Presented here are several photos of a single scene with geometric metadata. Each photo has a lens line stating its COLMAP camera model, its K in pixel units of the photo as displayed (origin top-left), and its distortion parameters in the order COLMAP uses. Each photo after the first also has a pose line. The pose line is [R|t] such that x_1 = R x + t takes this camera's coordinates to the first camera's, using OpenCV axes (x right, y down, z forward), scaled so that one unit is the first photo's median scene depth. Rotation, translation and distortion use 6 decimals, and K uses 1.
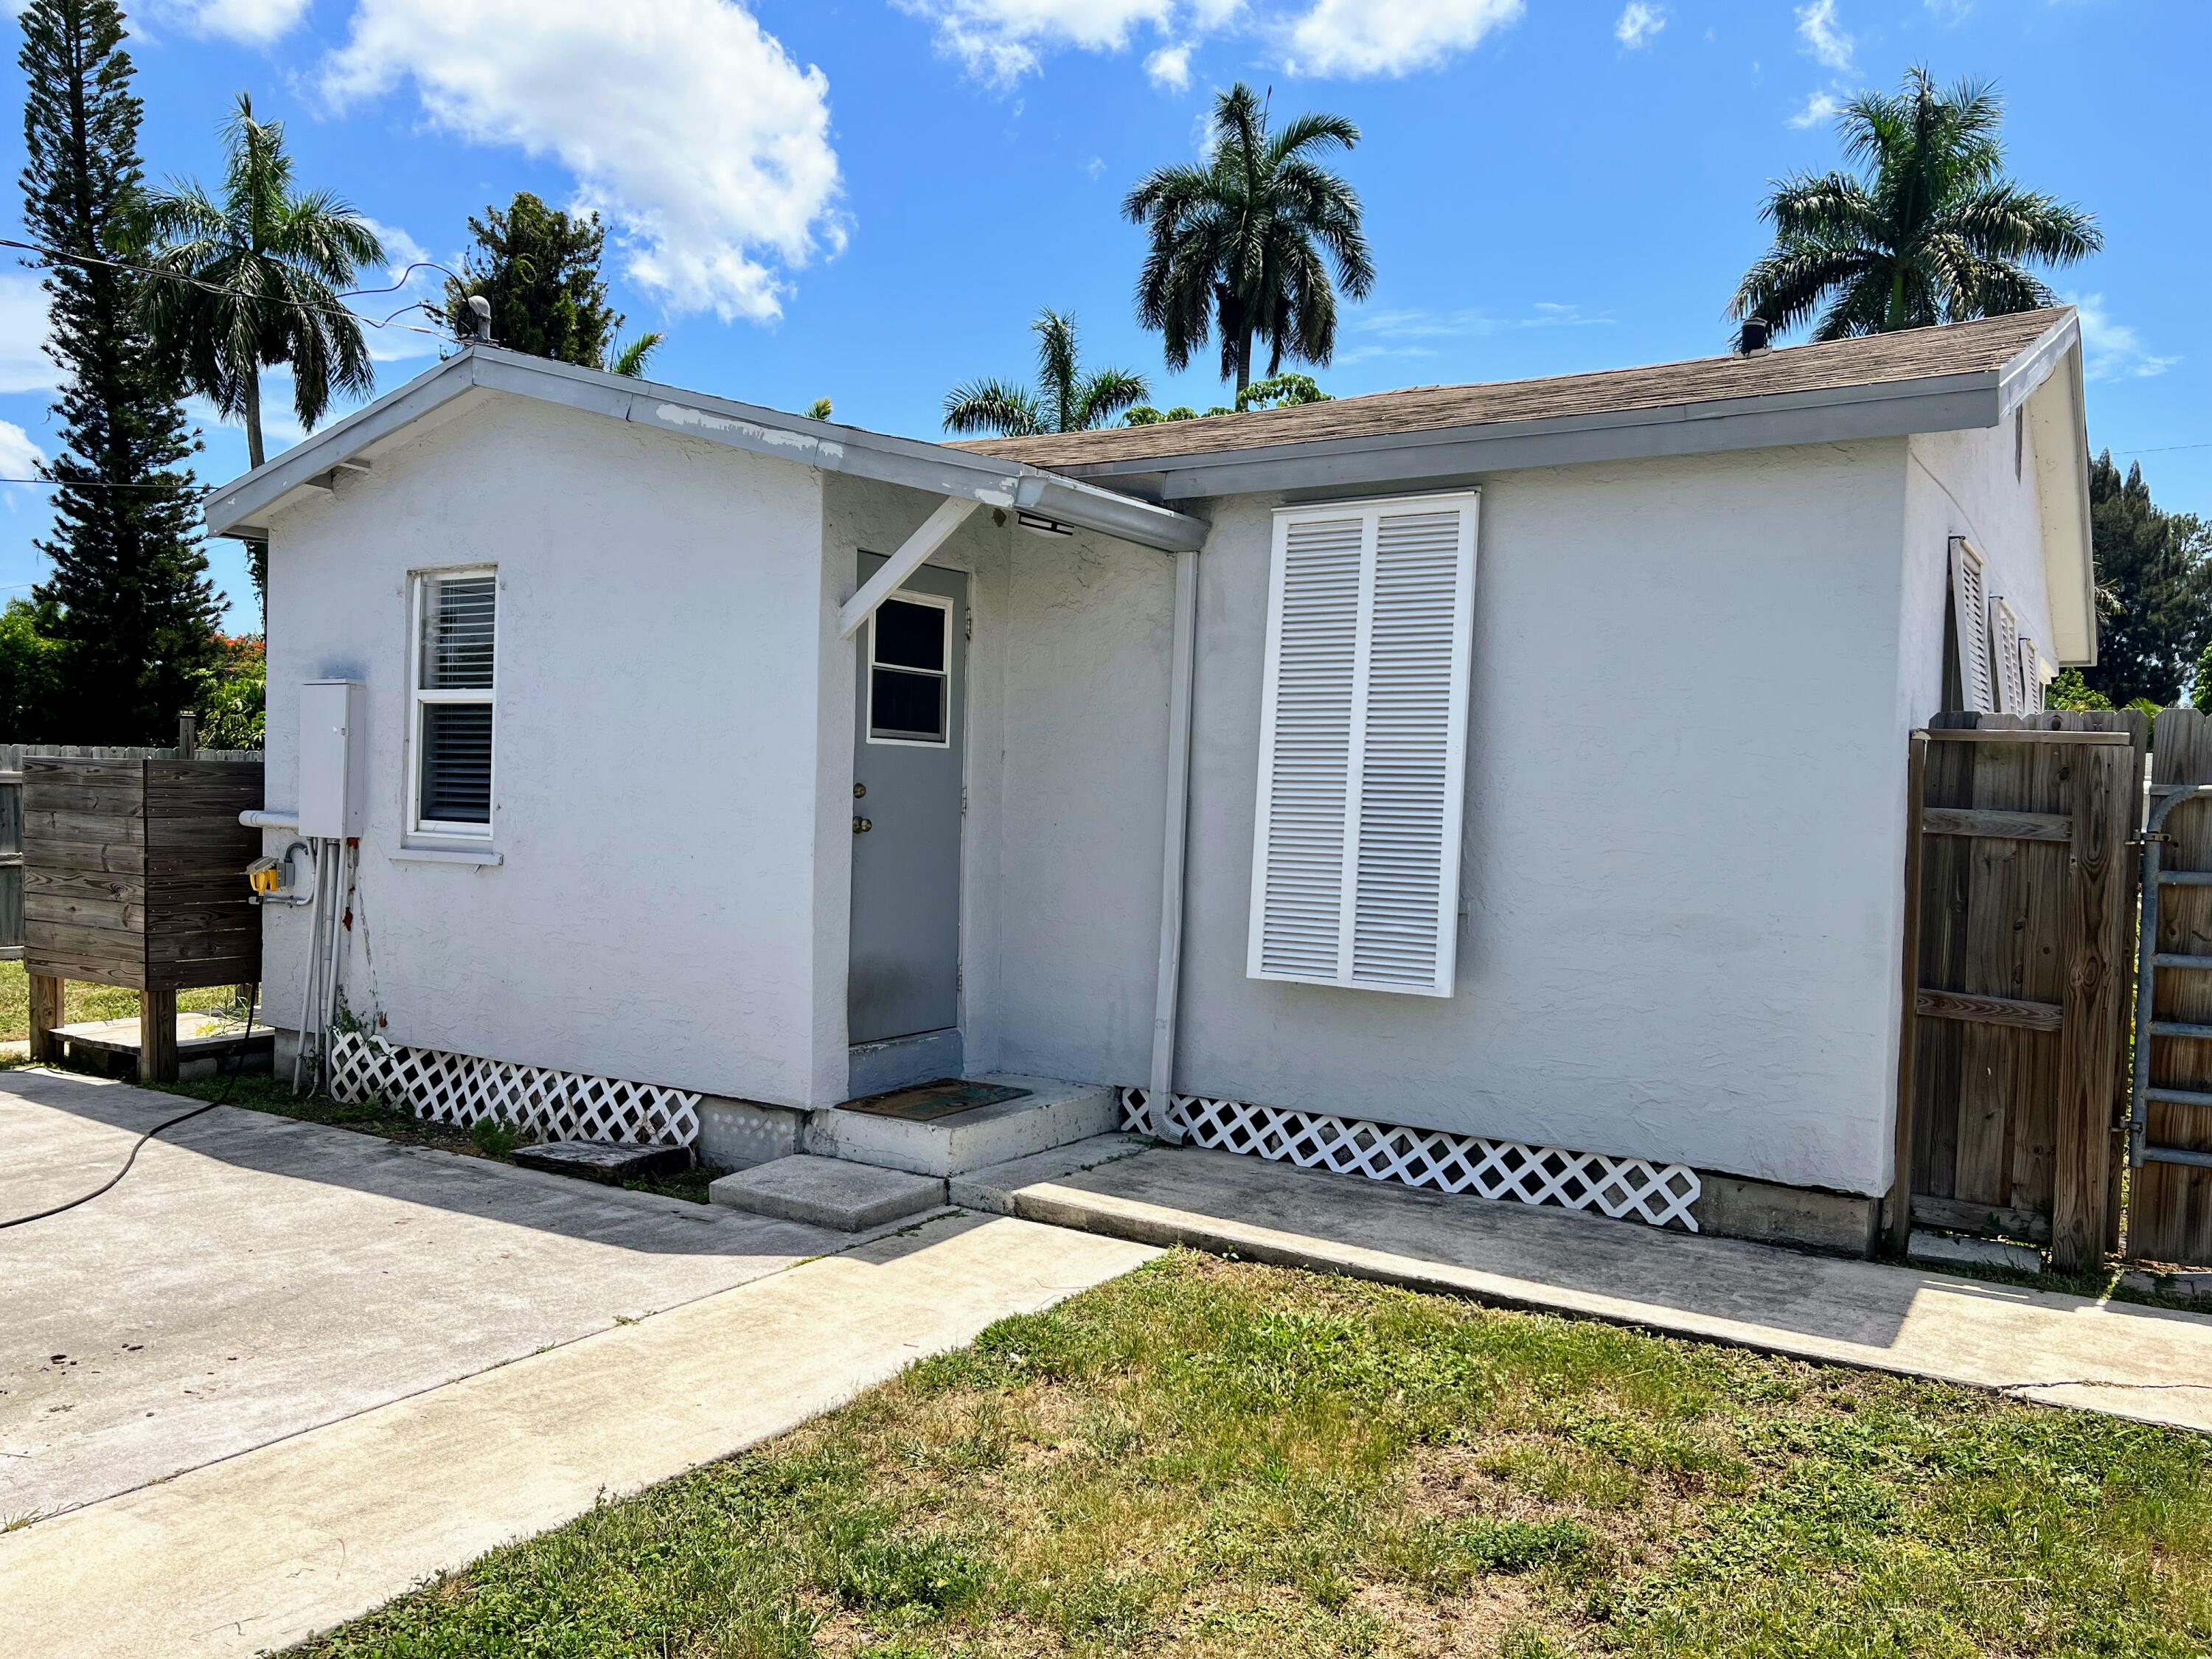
lens RADIAL K [[1652.3, 0, 1105.1], [0, 1652.3, 825.1], [0, 0, 1]] dist [0.051204, -0.059756]
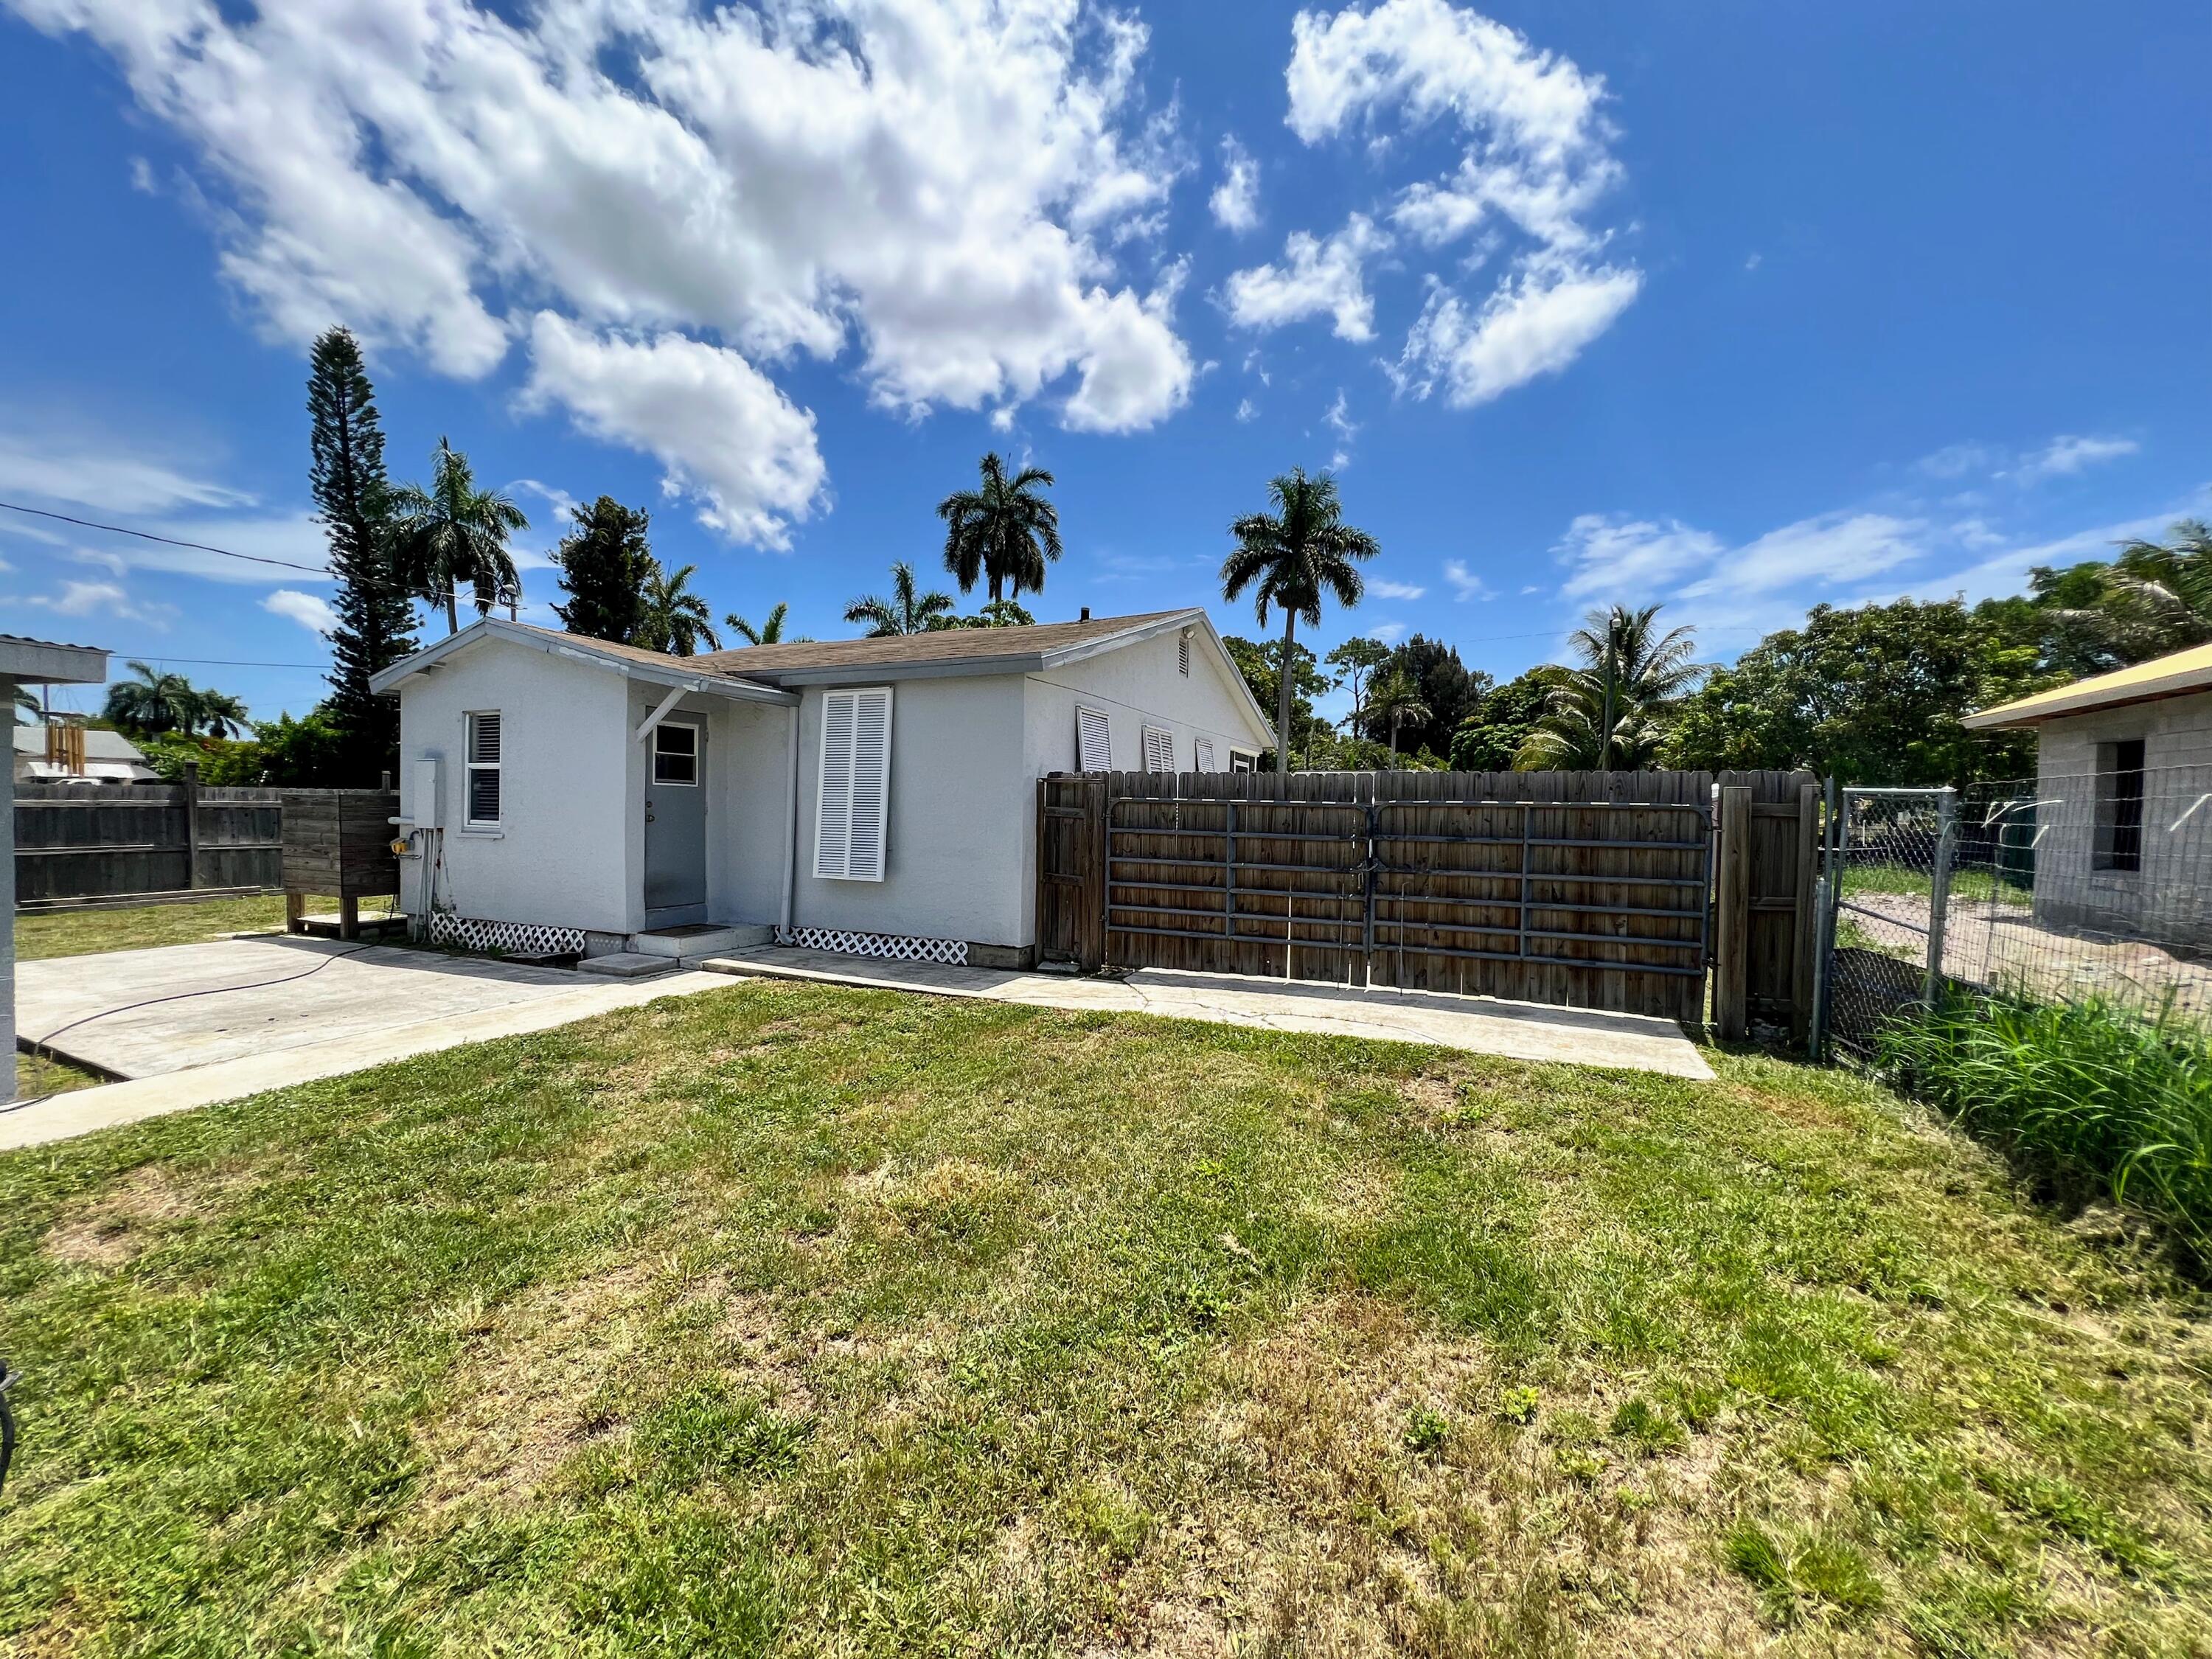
lens RADIAL K [[888.3, 0, 1106.0], [0, 888.3, 829.5], [0, 0, 1]] dist [-0.000747, -0.000189]
pose [[0.989742, -0.013010, 0.142273, 0.067773], [0.012587, 0.999913, 0.003878, 0.004045], [-0.142311, -0.002048, 0.989820, -0.080937]]
